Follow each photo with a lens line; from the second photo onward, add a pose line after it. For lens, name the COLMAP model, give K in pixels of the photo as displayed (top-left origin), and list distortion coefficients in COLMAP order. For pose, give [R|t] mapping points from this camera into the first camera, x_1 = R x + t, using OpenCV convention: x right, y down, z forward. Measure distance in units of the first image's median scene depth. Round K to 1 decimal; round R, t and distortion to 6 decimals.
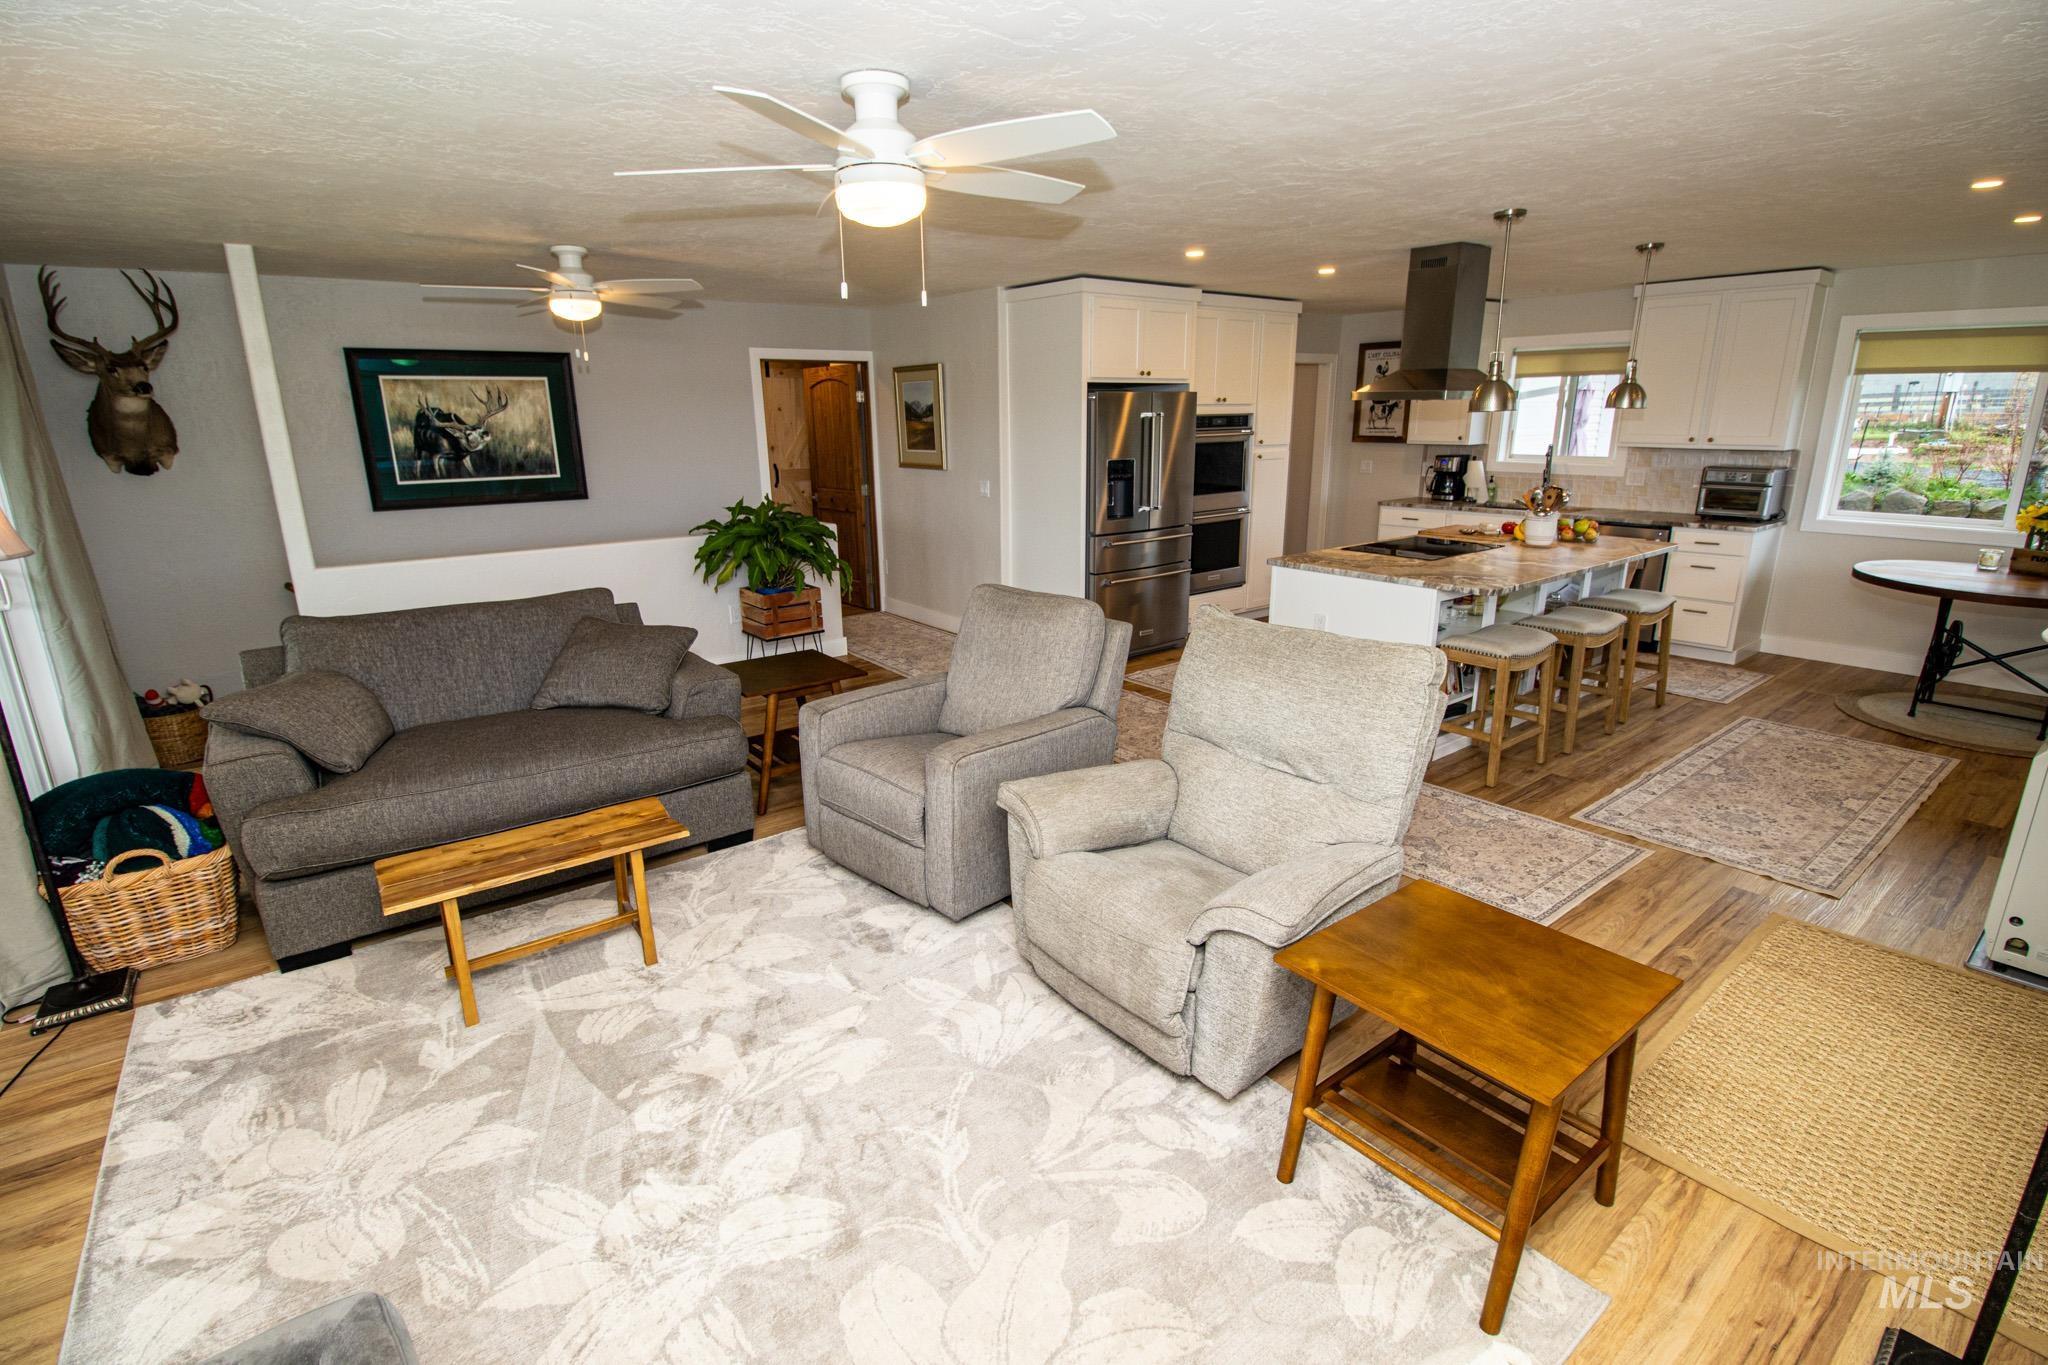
lens RADIAL K [[950.7, 0, 1021.0], [0, 950.7, 679.5], [0, 0, 1]] dist [0.000564, -0.014223]
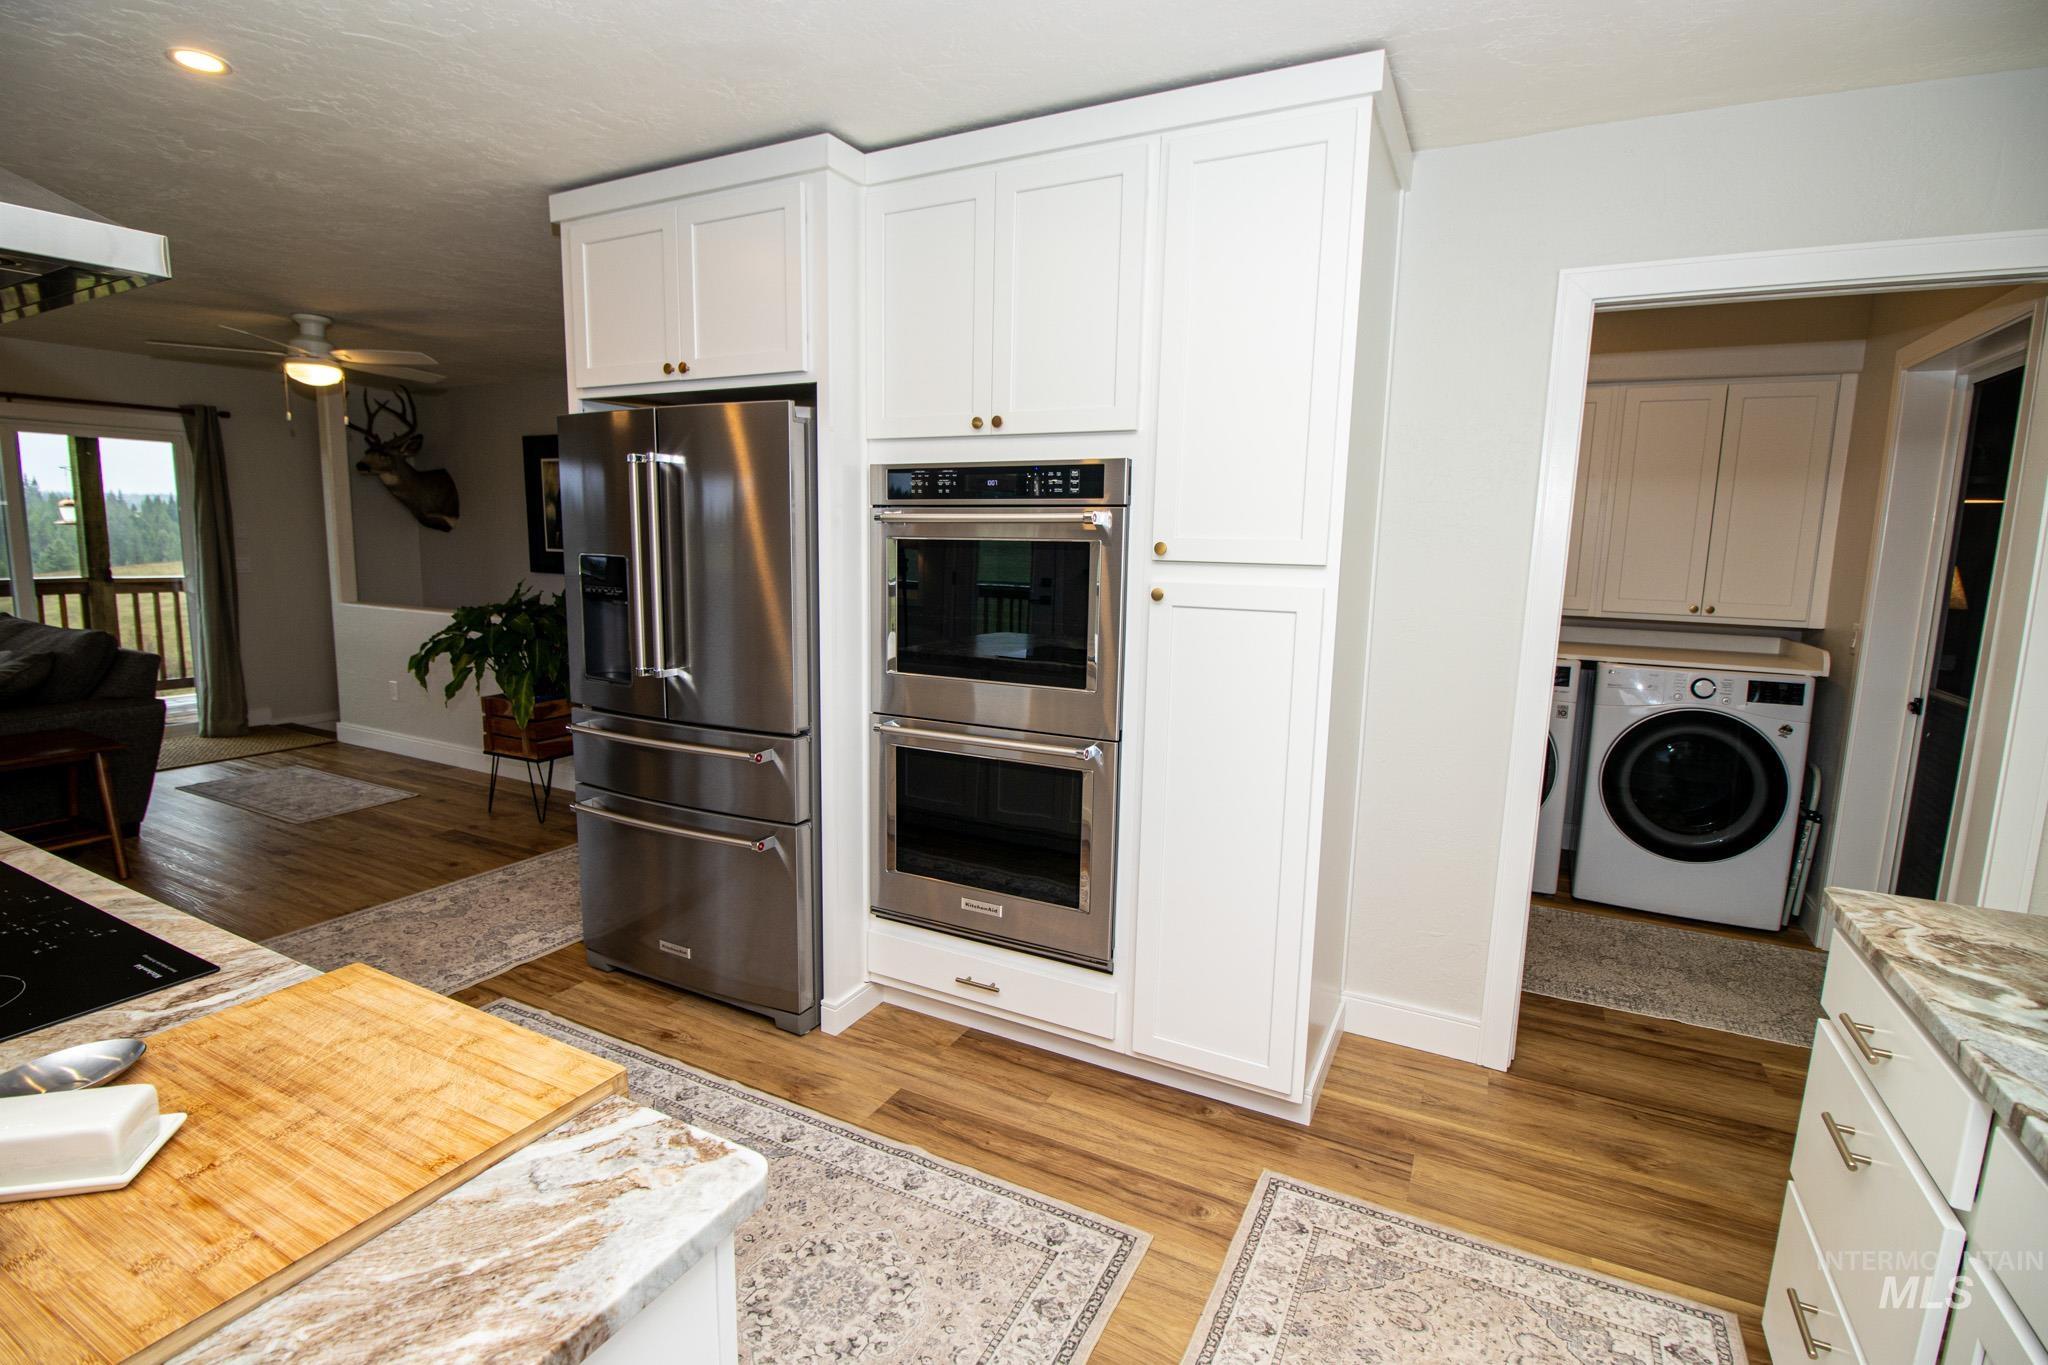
lens RADIAL K [[949.4, 0, 1018.2], [0, 949.4, 677.3], [0, 0, 1]] dist [0.000816, -0.013317]
pose [[0.414492, 0.153409, -0.897030, 0.625538], [-0.272763, 0.961316, 0.038367, -0.251576], [0.868215, 0.228774, 0.440302, 1.002177]]
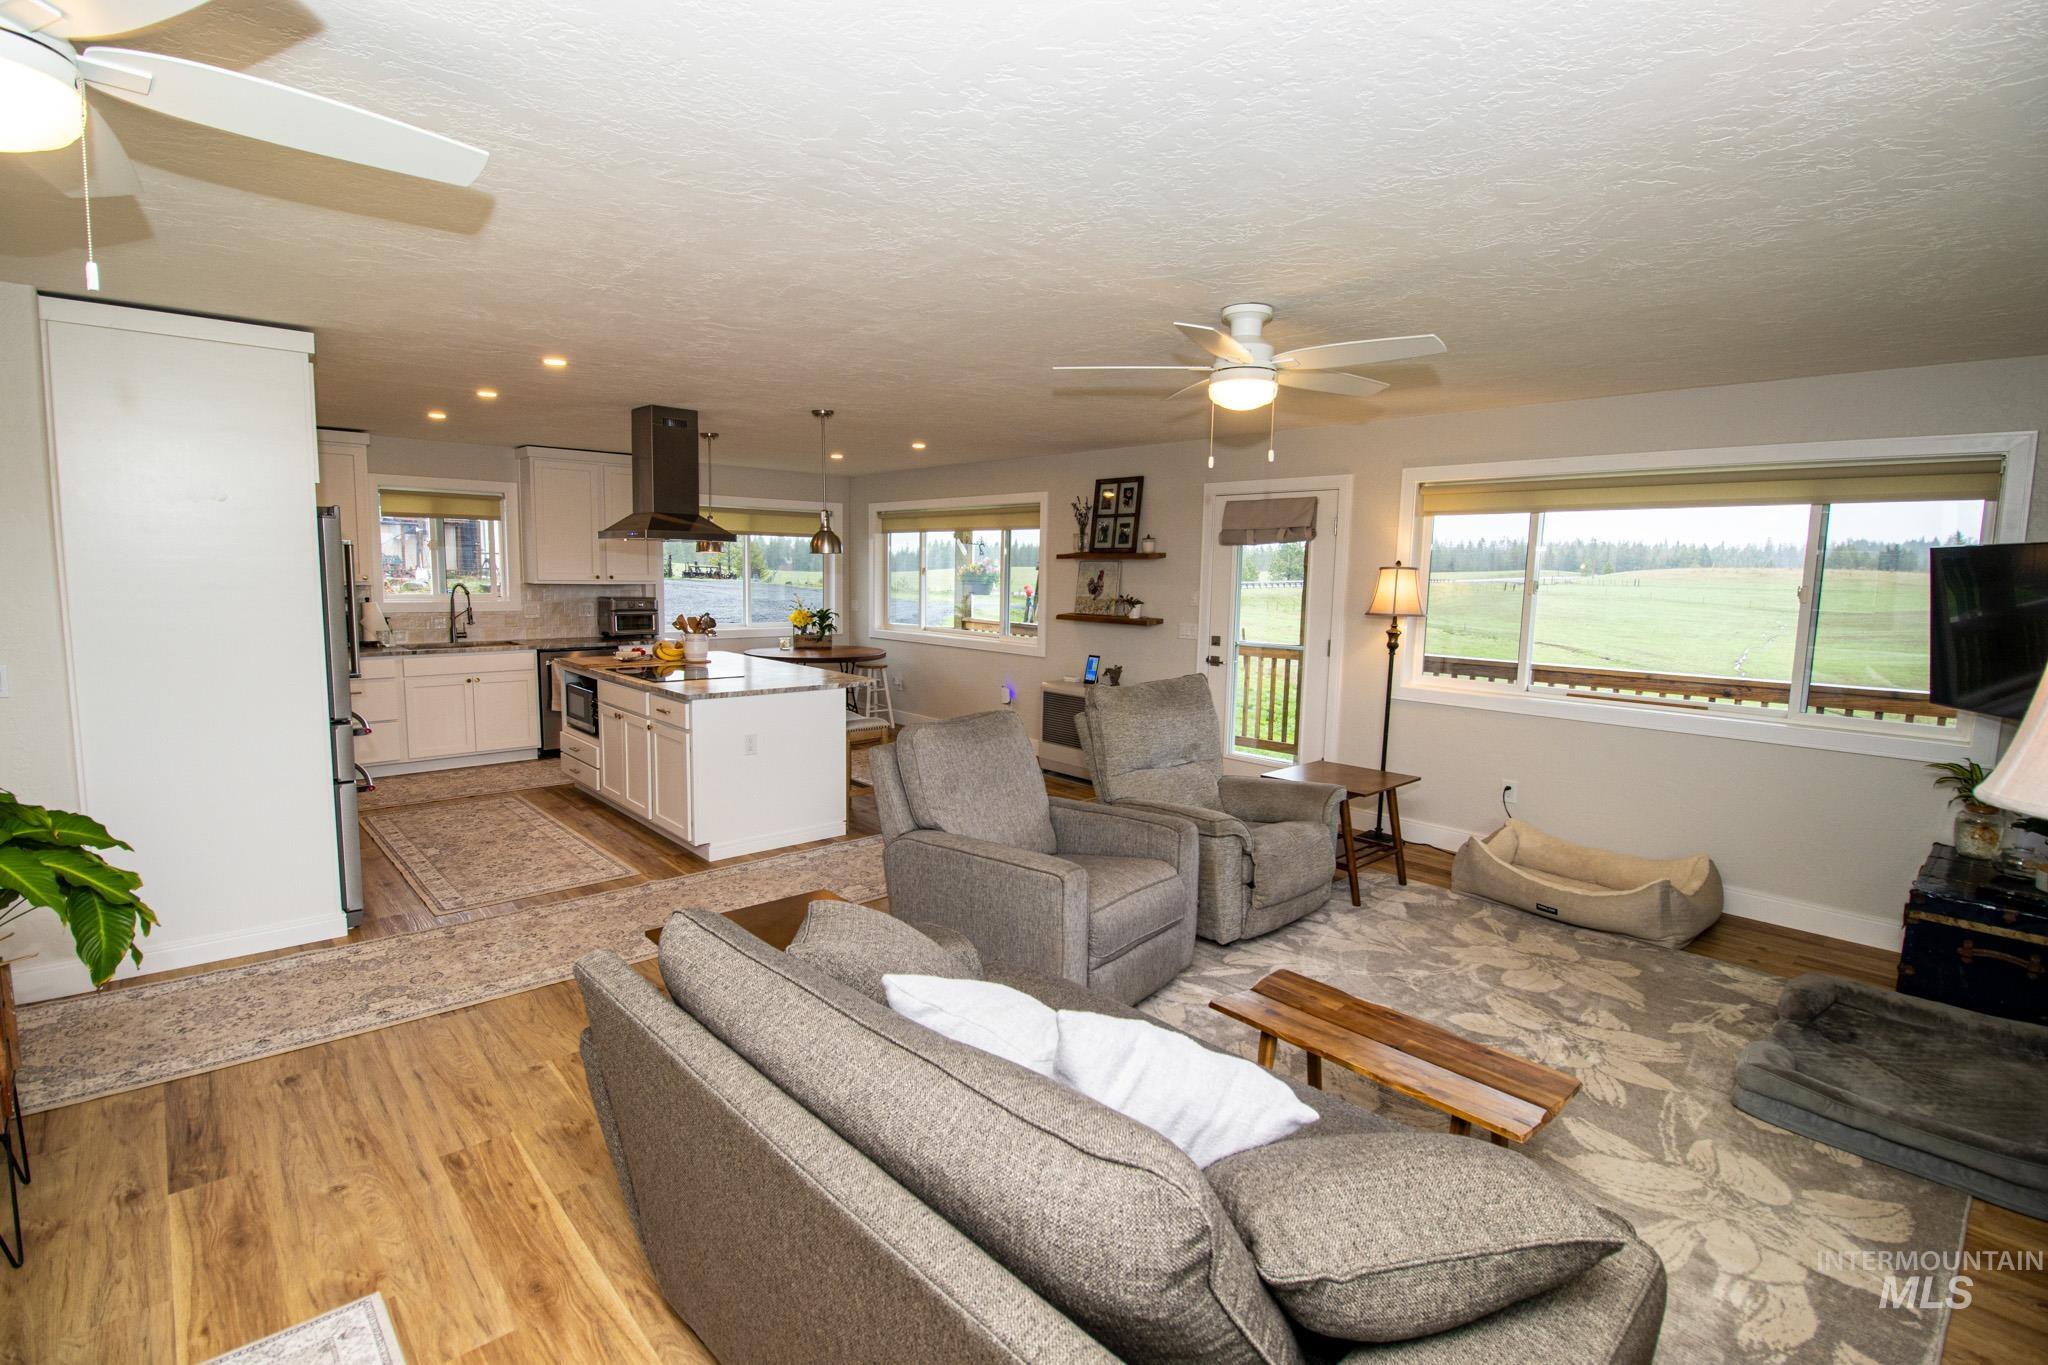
lens RADIAL K [[949.4, 0, 1018.2], [0, 949.4, 677.3], [0, 0, 1]] dist [0.000816, -0.013317]
pose [[-0.076830, -0.103719, 0.991635, -0.604423], [0.253830, 0.959770, 0.120052, -0.145562], [-0.964193, 0.260930, -0.047412, 0.597885]]
